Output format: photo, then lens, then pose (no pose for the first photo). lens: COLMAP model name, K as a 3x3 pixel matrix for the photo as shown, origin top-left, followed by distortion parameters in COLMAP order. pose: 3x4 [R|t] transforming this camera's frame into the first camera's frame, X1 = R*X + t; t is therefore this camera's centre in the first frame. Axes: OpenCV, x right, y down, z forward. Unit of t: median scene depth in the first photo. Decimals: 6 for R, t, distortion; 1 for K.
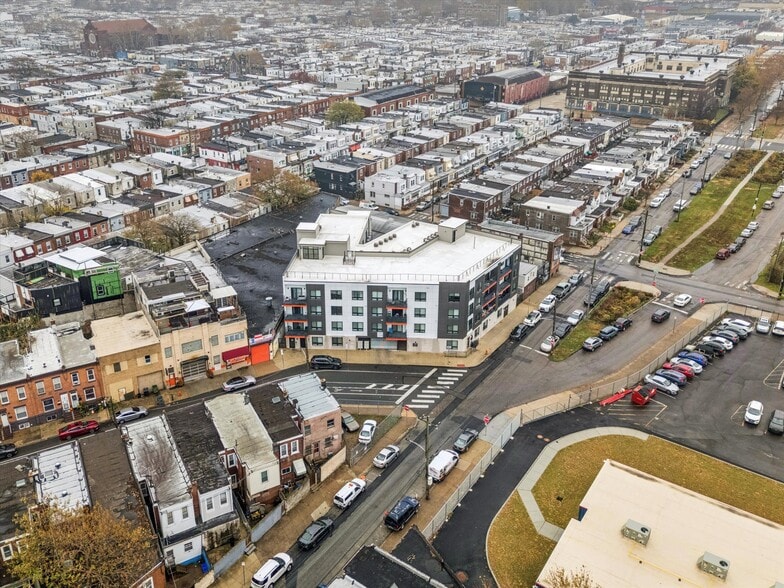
lens RADIAL K [[722.5, 0, 385.7], [0, 722.5, 237.8], [0, 0, 1]] dist [0.105934, -0.158396]
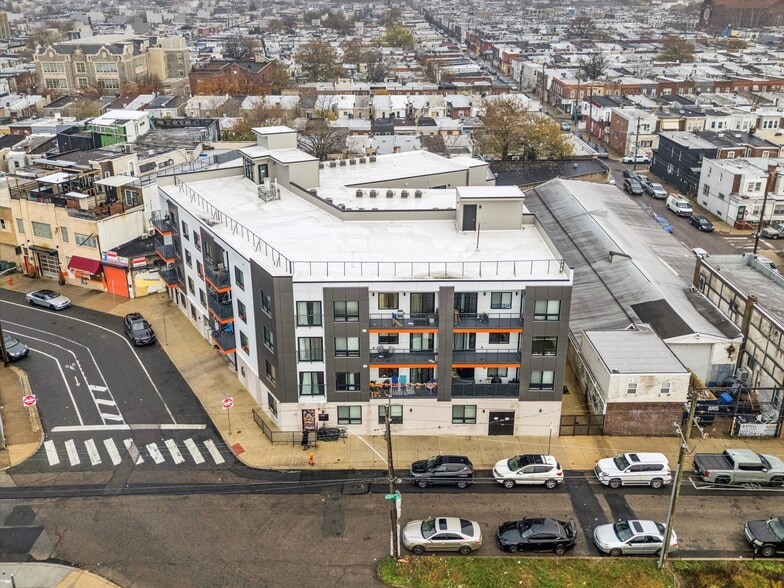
lens RADIAL K [[714.2, 0, 371.1], [0, 714.2, 237.3], [0, 0, 1]] dist [0.055315, -0.009782]
pose [[0.558547, 0.274379, -0.782778, 0.460858], [-0.293571, 0.948014, 0.122822, -0.029903], [0.775785, 0.161200, 0.610060, 0.755058]]
